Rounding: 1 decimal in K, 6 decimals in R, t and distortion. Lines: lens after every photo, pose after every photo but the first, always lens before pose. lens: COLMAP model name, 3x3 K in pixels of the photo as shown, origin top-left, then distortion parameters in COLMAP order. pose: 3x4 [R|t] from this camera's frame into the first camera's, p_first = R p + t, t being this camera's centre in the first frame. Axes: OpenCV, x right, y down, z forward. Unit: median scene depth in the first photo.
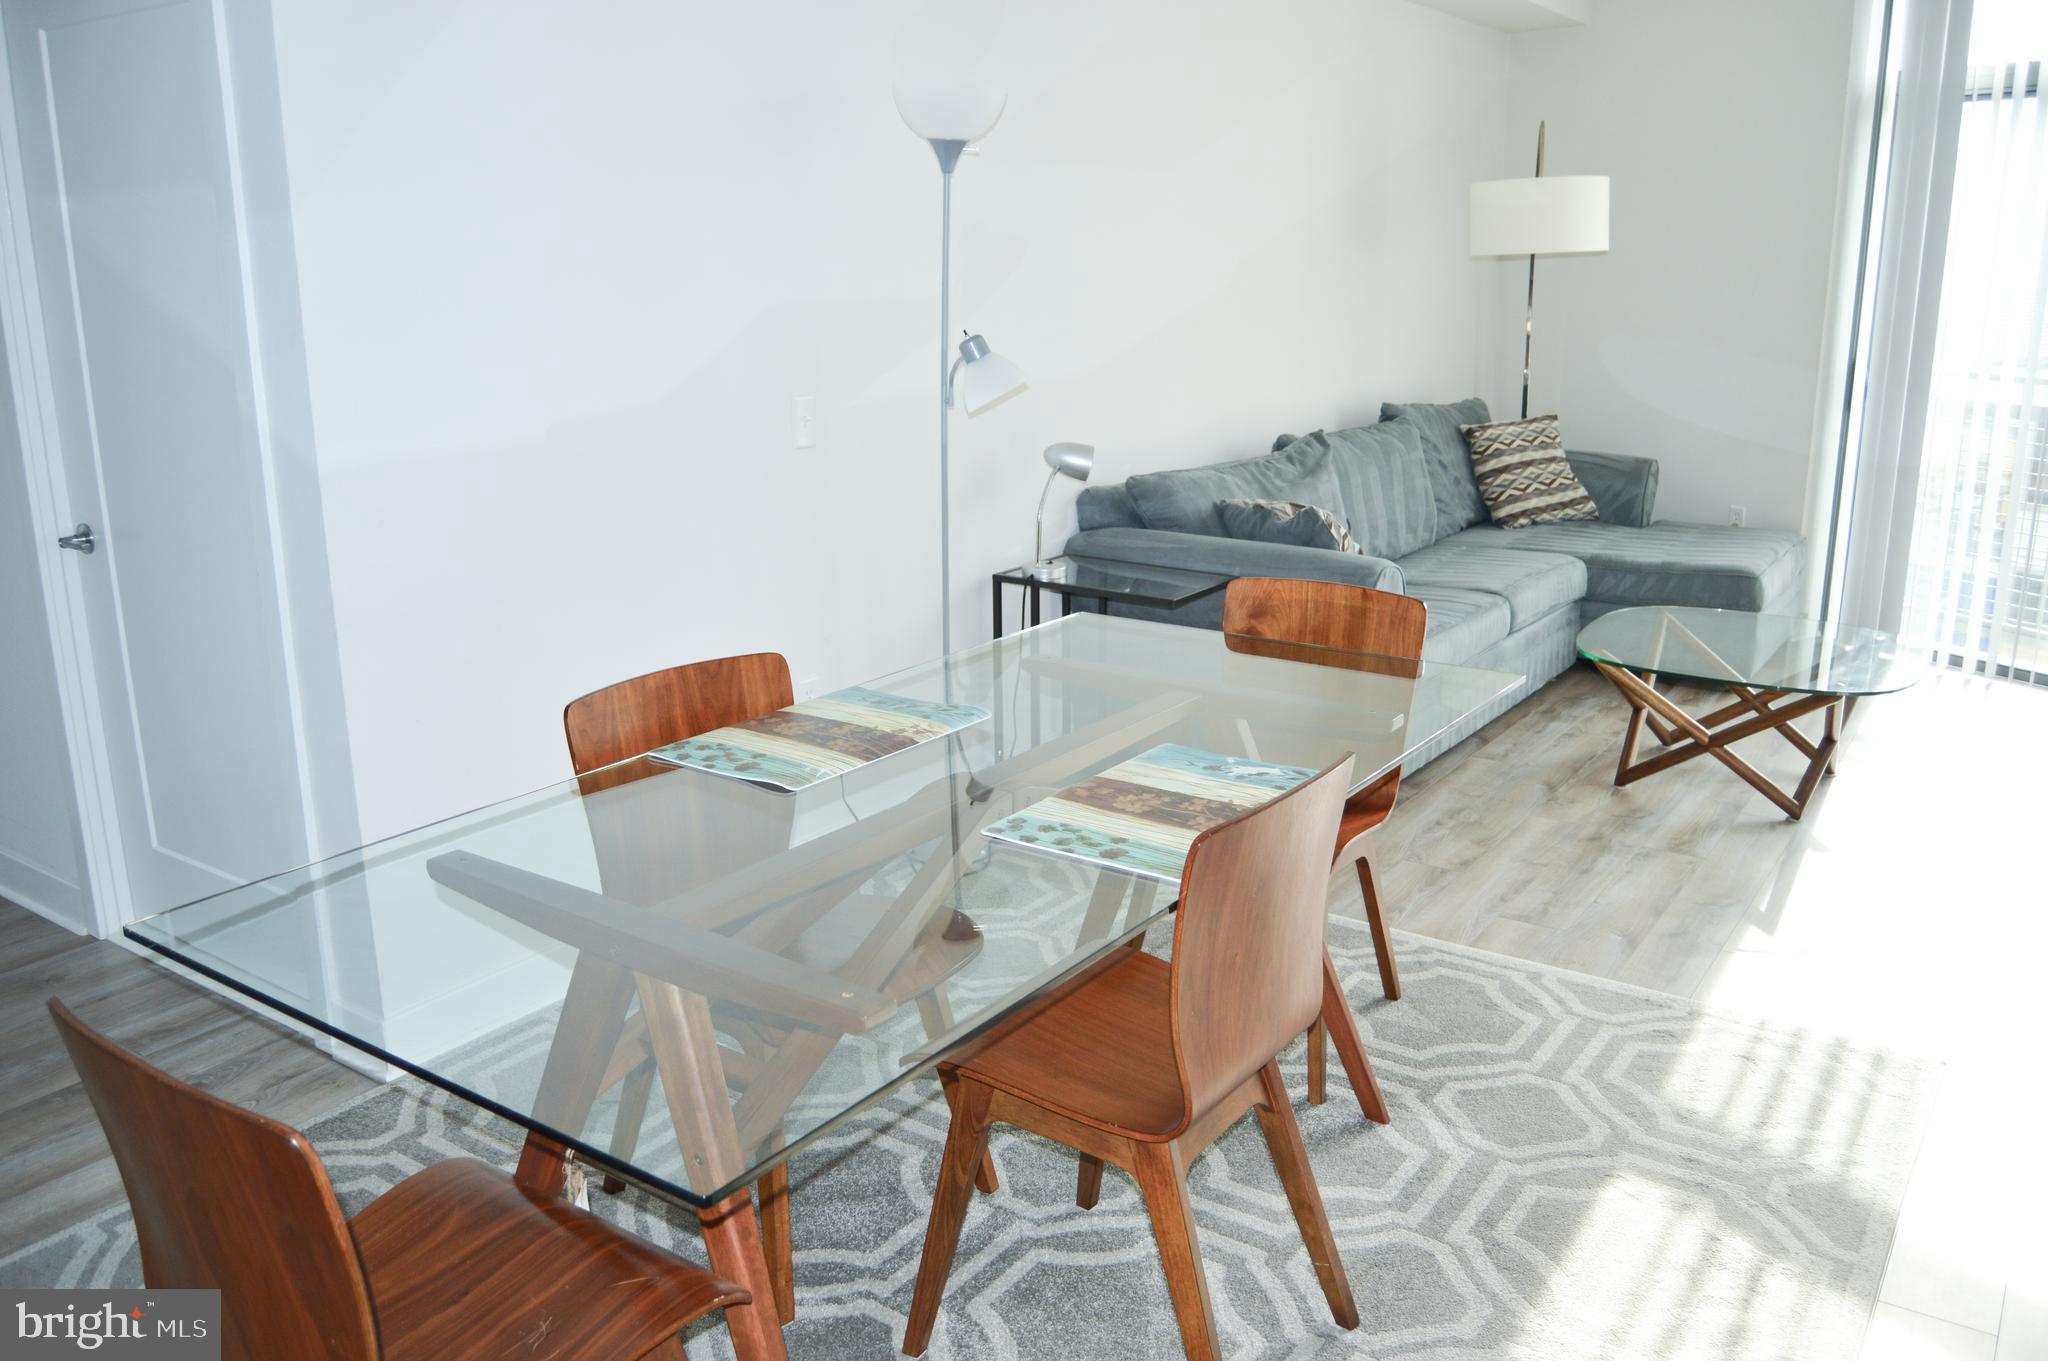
lens RADIAL K [[1562.6, 0, 1024.0], [0, 1562.6, 680.5], [0, 0, 1]] dist [-0.122046, 0.100587]
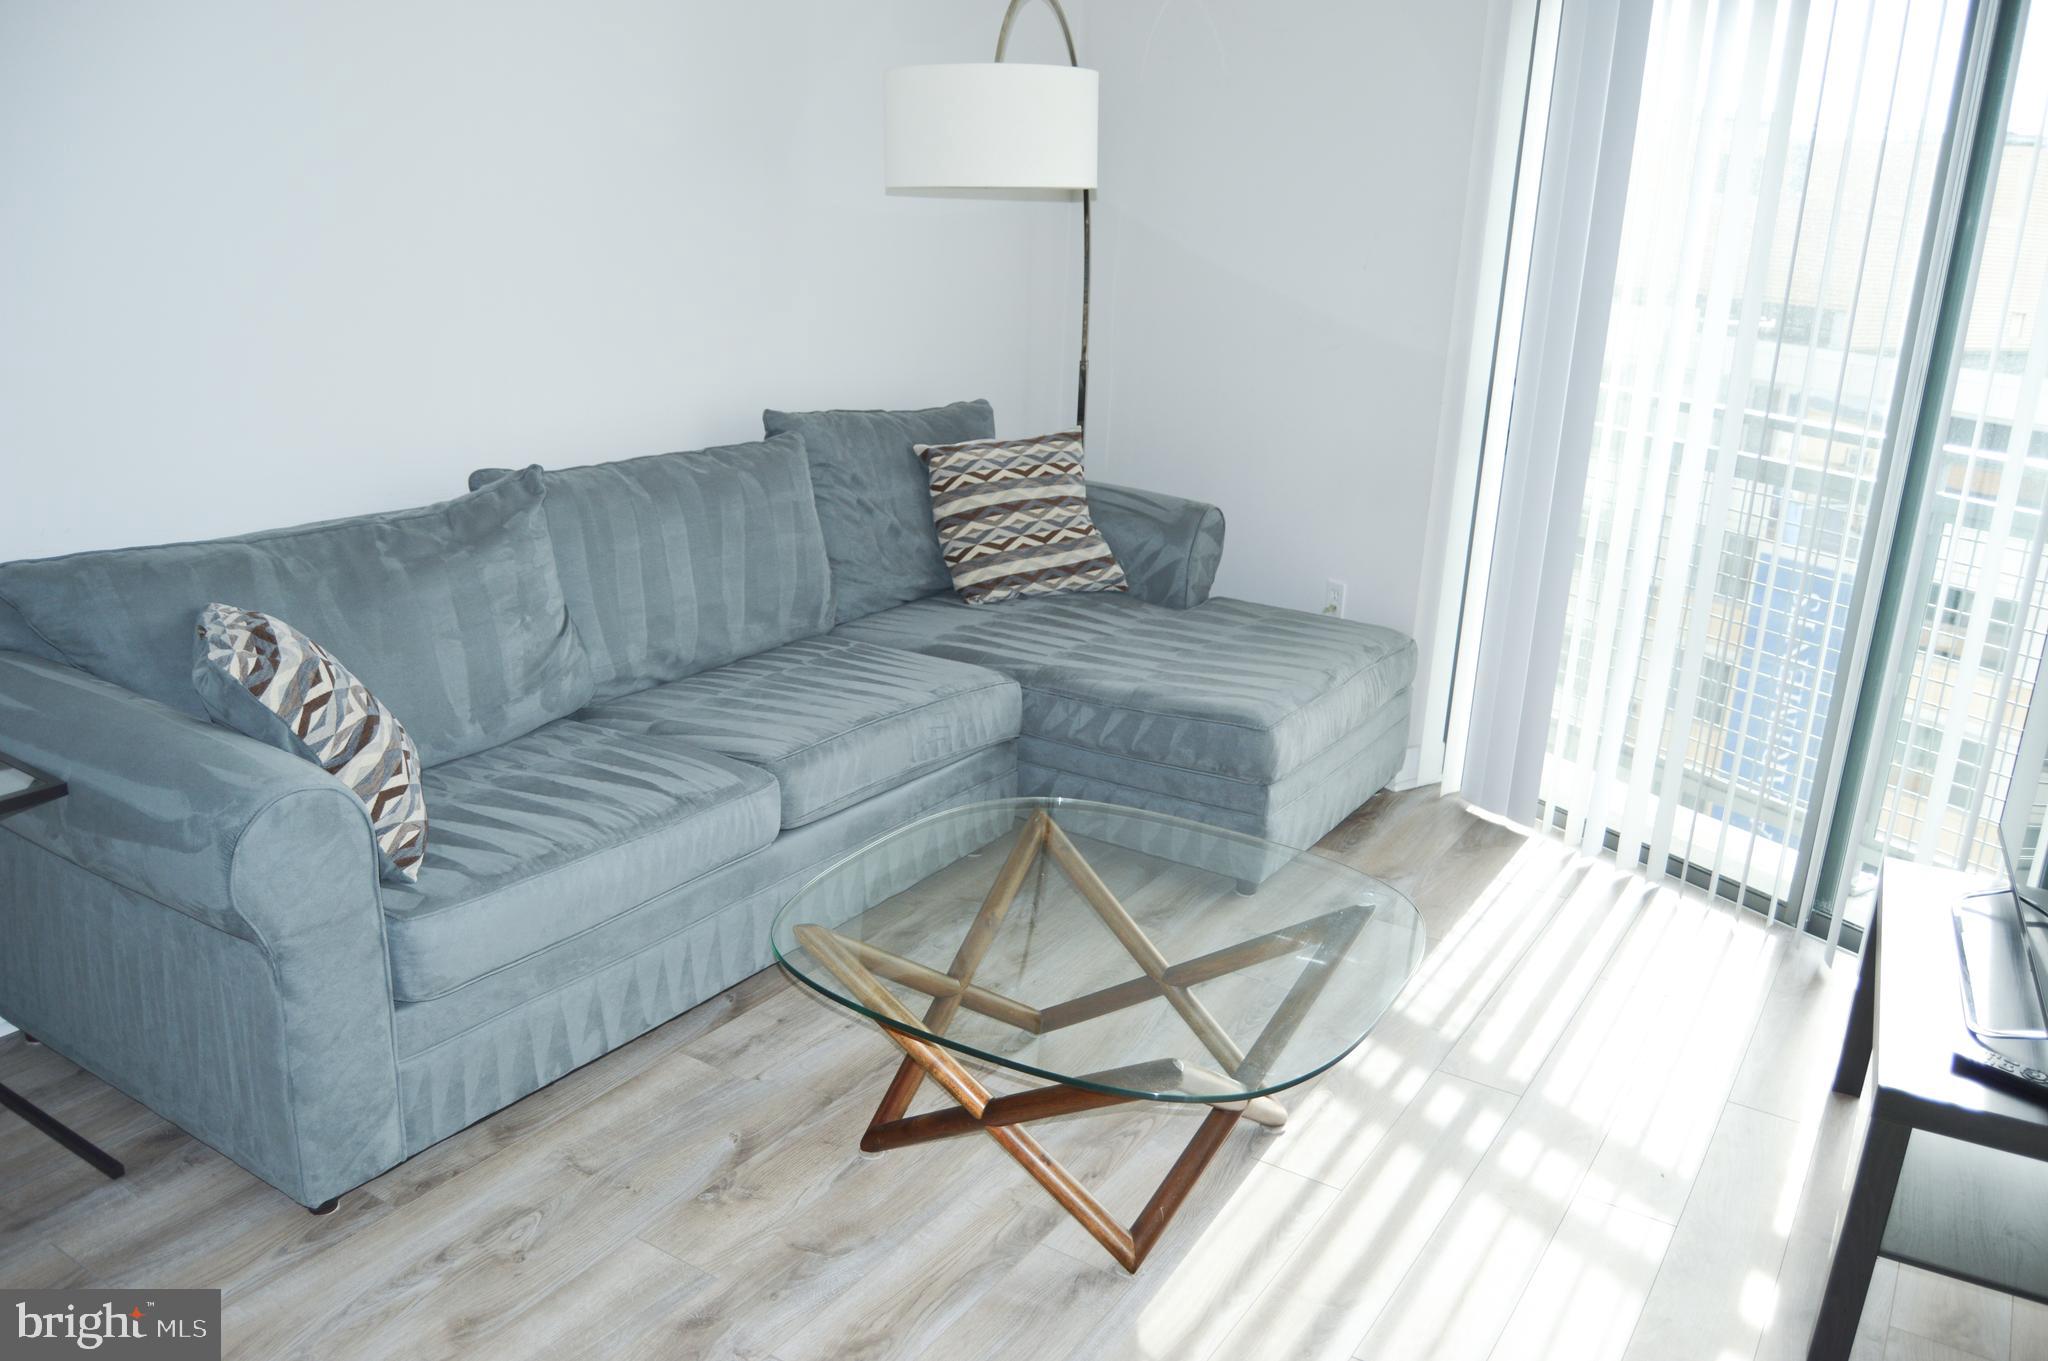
lens RADIAL K [[1562.6, 0, 1024.0], [0, 1562.6, 680.5], [0, 0, 1]] dist [-0.122046, 0.100587]
pose [[0.997251, 0.039375, 0.062770, 0.293575], [-0.041773, 0.998429, 0.037356, -0.091595], [-0.061200, -0.039875, 0.997329, 0.325635]]
